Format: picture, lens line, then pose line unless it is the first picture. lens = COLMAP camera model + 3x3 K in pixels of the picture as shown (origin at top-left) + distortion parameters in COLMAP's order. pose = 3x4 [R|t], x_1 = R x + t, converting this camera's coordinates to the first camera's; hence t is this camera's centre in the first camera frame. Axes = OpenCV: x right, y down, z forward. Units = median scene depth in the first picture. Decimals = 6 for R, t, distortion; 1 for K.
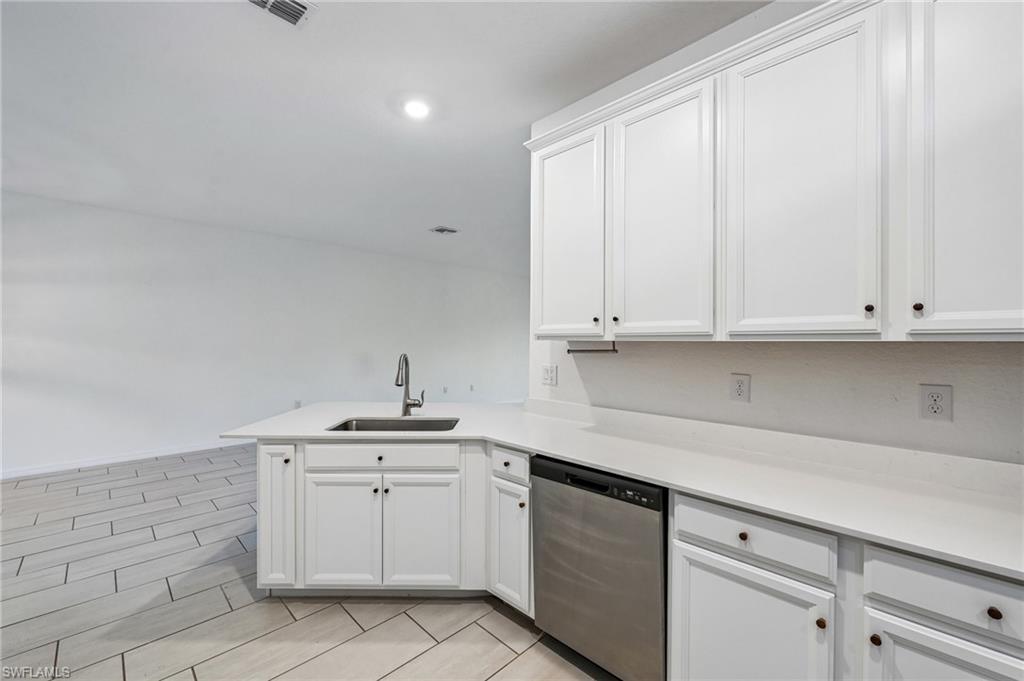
lens RADIAL K [[419.2, 0, 516.4], [0, 419.2, 344.0], [0, 0, 1]] dist [0.002576, -0.000367]
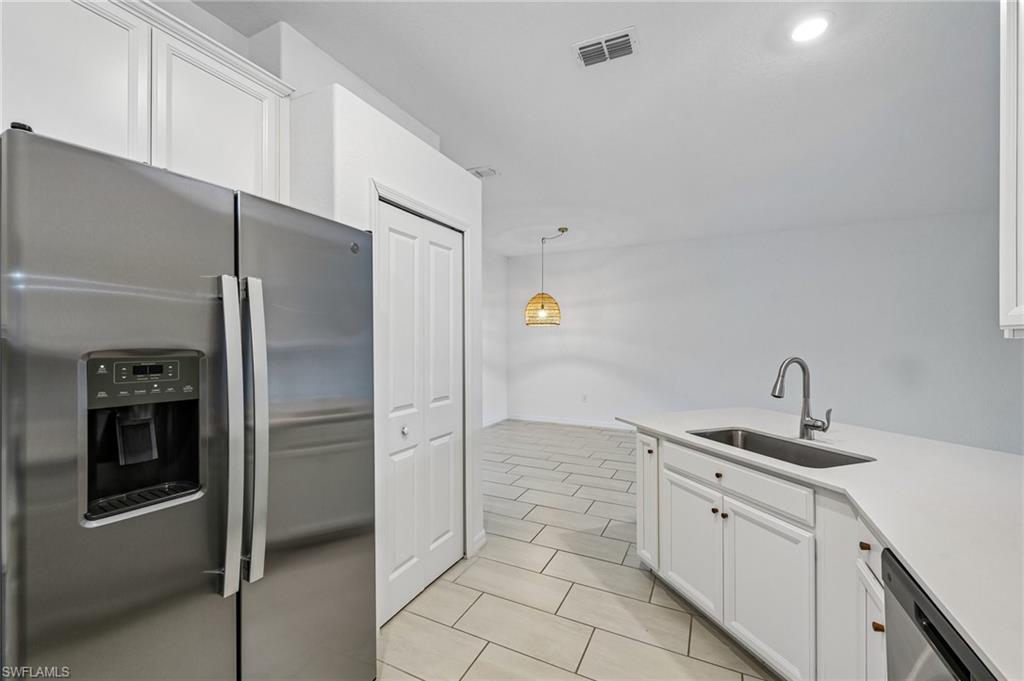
lens RADIAL K [[419.2, 0, 509.9], [0, 419.2, 342.2], [0, 0, 1]] dist [0.002576, -0.000367]
pose [[0.307714, -0.000710, -0.951478, 0.365958], [-0.003087, 0.999994, -0.001745, -0.001174], [0.951474, 0.003474, 0.307710, 0.315717]]
